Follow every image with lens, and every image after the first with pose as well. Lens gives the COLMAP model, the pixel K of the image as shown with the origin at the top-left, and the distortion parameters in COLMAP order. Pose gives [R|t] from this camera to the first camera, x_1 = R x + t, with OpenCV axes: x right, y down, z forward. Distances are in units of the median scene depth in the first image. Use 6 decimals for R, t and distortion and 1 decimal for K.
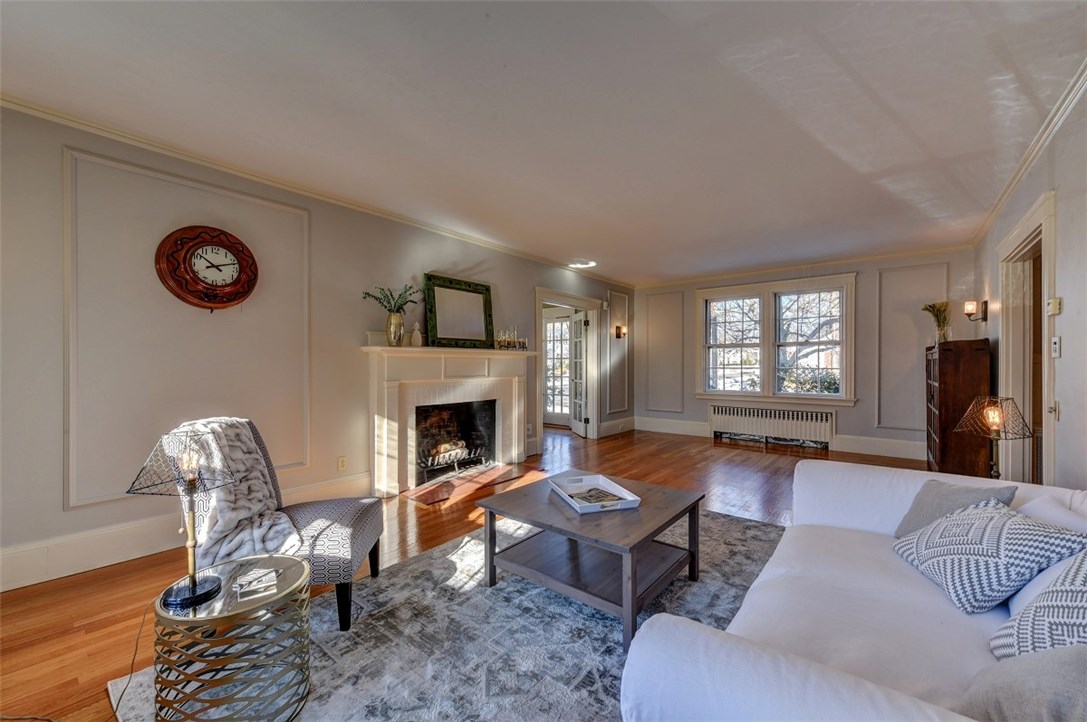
lens RADIAL K [[410.6, 0, 548.6], [0, 410.6, 362.4], [0, 0, 1]] dist [0.013576, -0.000023]
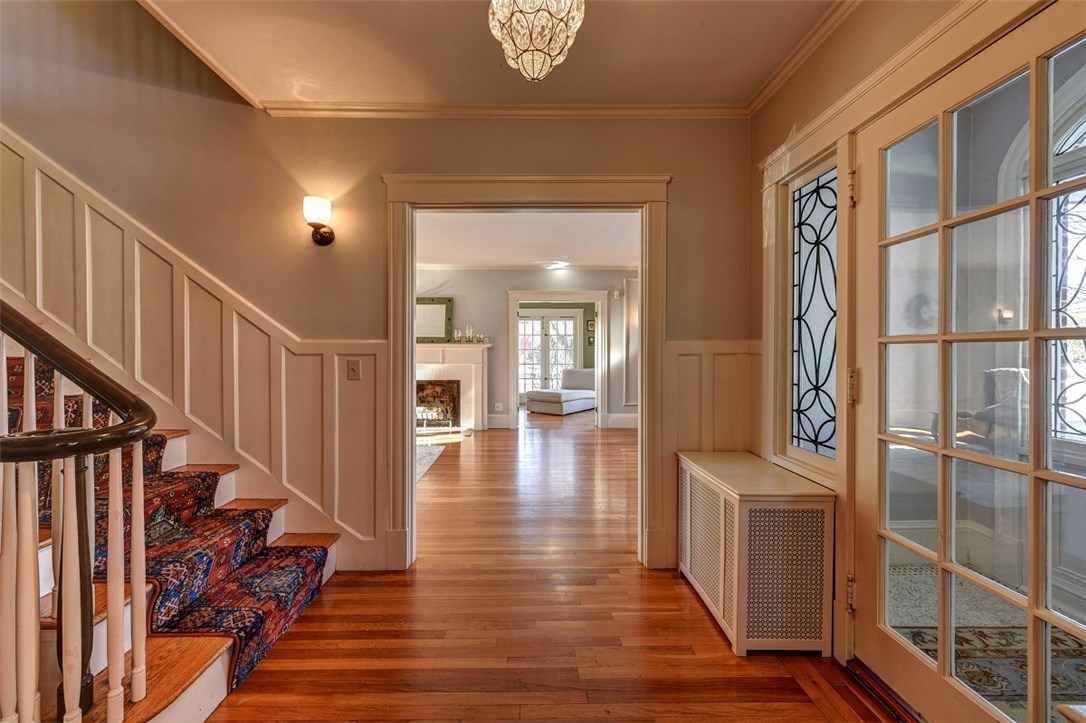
lens RADIAL K [[421.8, 0, 536.0], [0, 421.8, 354.5], [0, 0, 1]] dist [0.001157, 0.000039]
pose [[0.649056, 0.001761, -0.760738, 1.213984], [0.001516, 0.999992, 0.003609, 0.000069], [0.760739, -0.003496, 0.649049, 0.318839]]
